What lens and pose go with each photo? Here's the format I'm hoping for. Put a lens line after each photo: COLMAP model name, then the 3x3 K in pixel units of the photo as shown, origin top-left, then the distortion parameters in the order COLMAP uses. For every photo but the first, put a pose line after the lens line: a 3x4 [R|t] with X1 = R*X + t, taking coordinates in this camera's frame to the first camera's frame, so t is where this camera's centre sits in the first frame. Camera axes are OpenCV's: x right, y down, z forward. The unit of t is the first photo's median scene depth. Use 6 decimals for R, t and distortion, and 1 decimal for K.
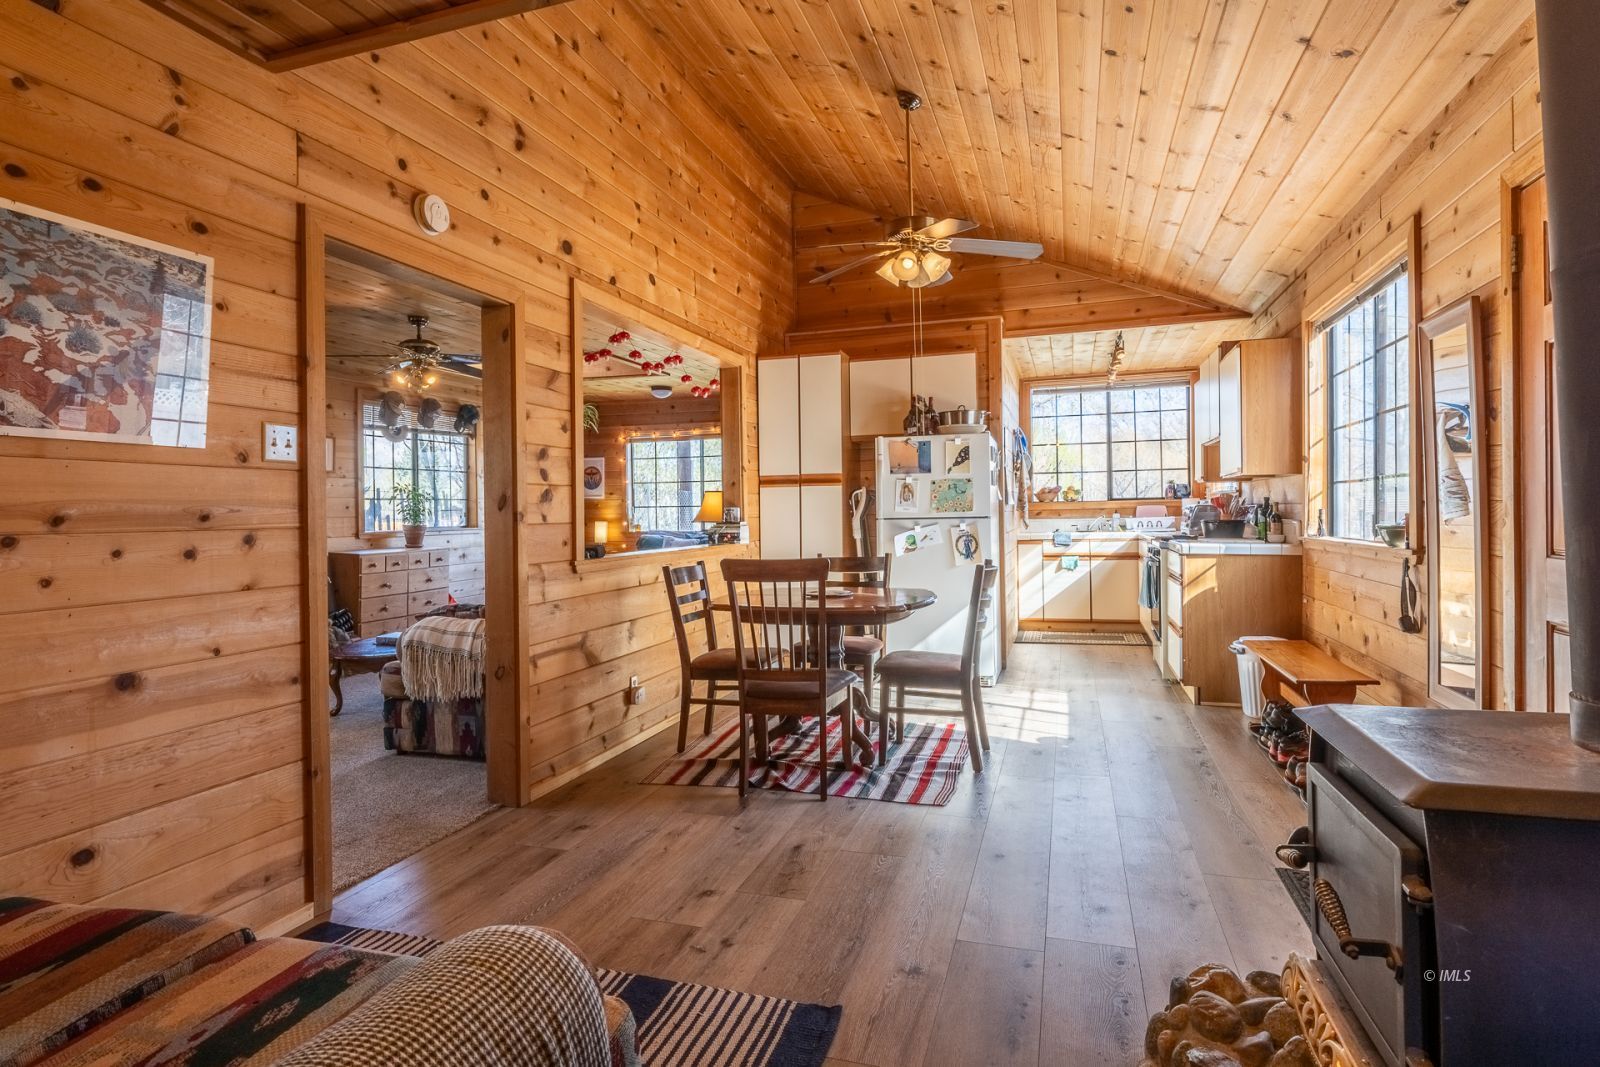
lens RADIAL K [[854.3, 0, 779.4], [0, 854.3, 497.5], [0, 0, 1]] dist [-0.004182, -0.000516]
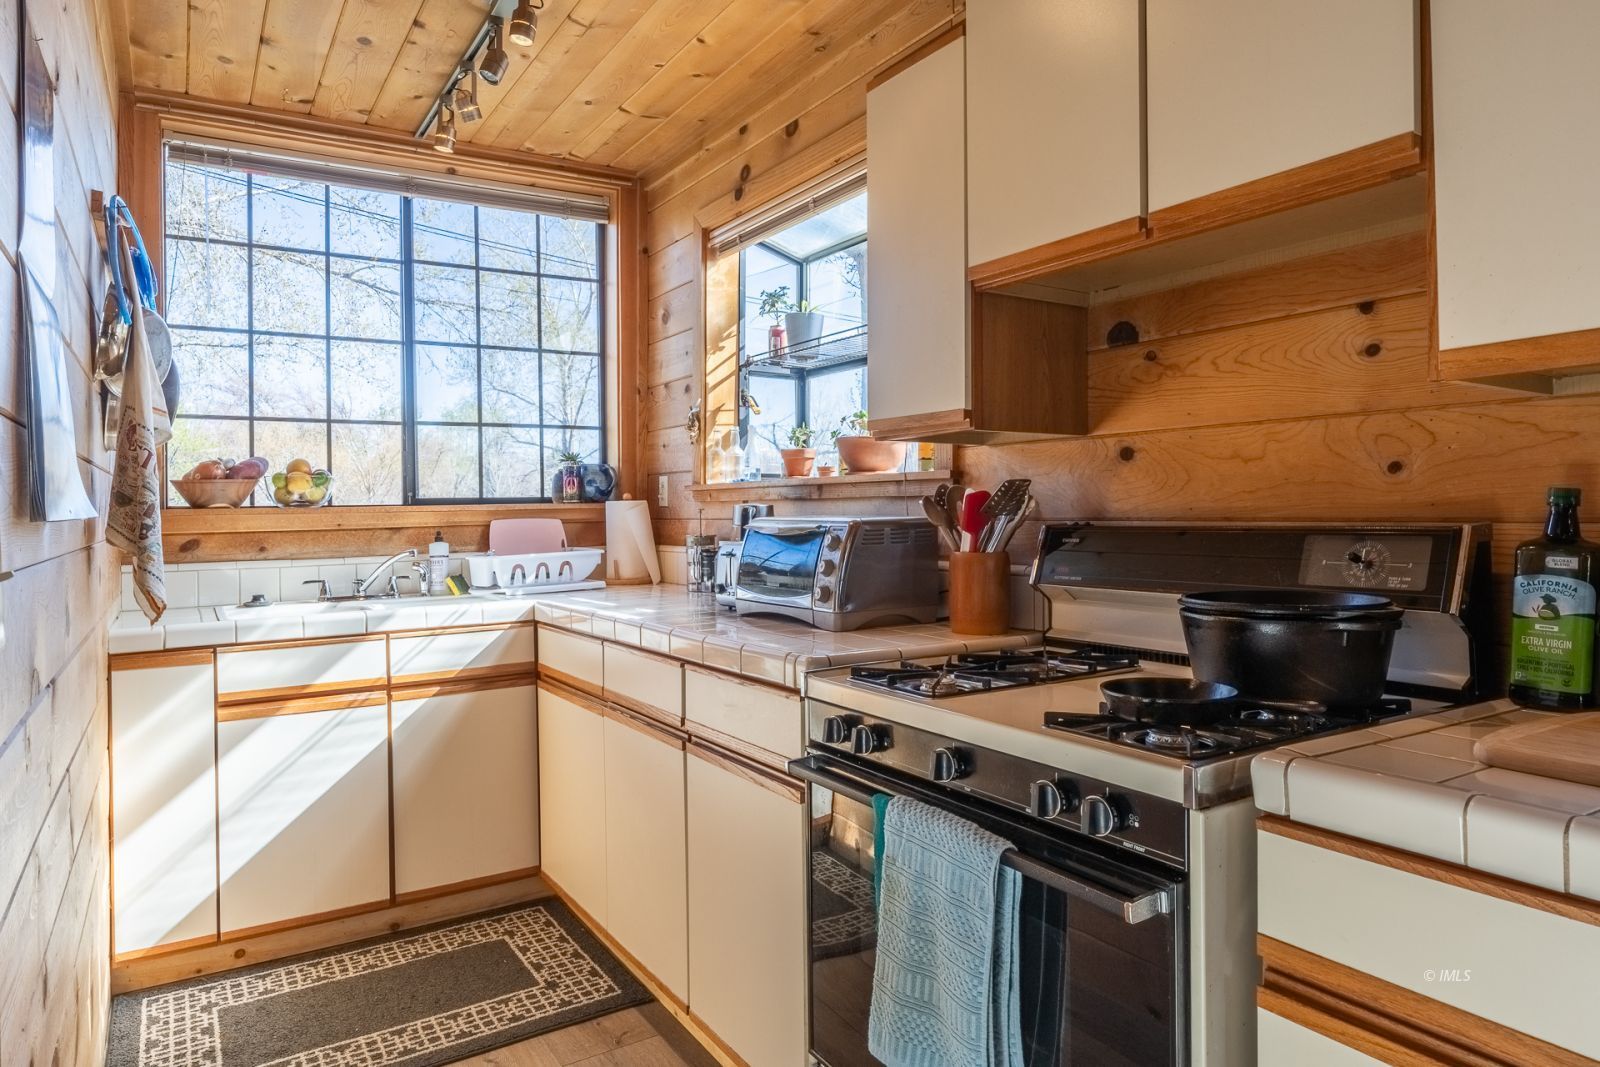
lens RADIAL K [[997.2, 0, 797.0], [0, 997.2, 504.2], [0, 0, 1]] dist [-0.008177, -0.001659]
pose [[0.634016, 0.007408, 0.773284, 0.249824], [-0.007491, 0.999966, -0.003437, 0.005292], [-0.773283, -0.003614, 0.634050, 0.908794]]
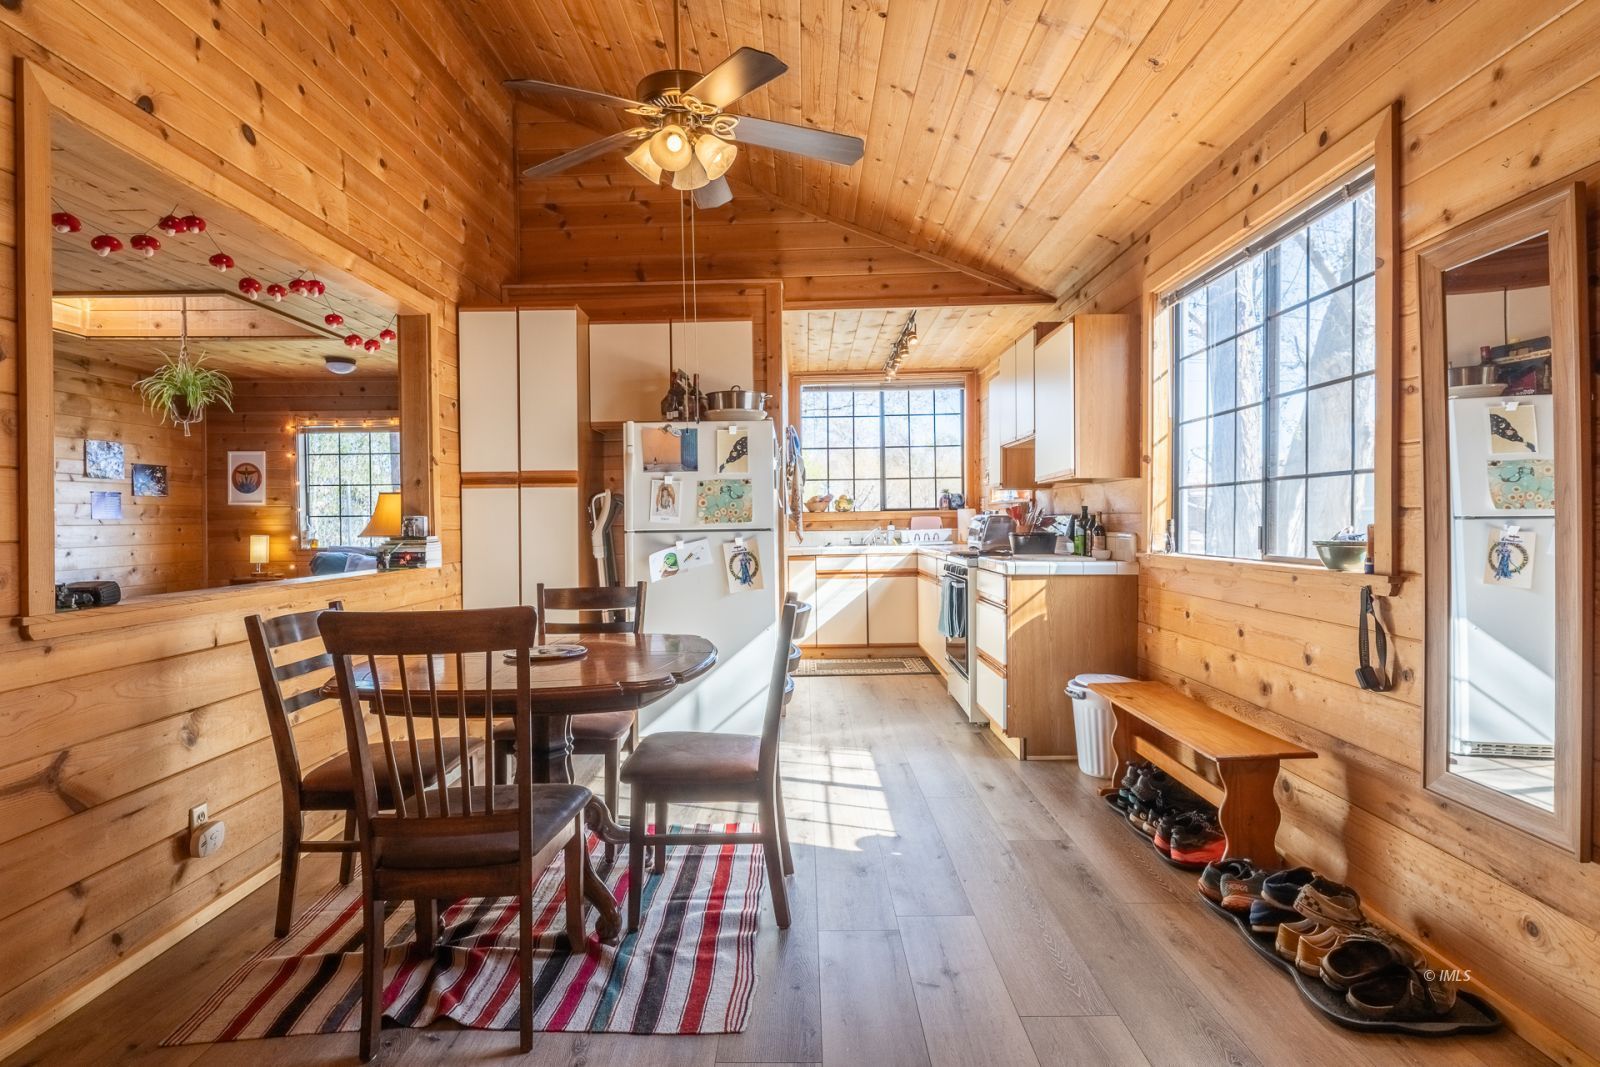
lens RADIAL K [[838.1, 0, 778.2], [0, 838.1, 528.0], [0, 0, 1]] dist [-0.000044, 0.000196]
pose [[0.956894, -0.000083, 0.290437, 0.029164], [-0.006173, 0.999768, 0.020624, 0.005664], [-0.290371, -0.021528, 0.956672, 0.260057]]
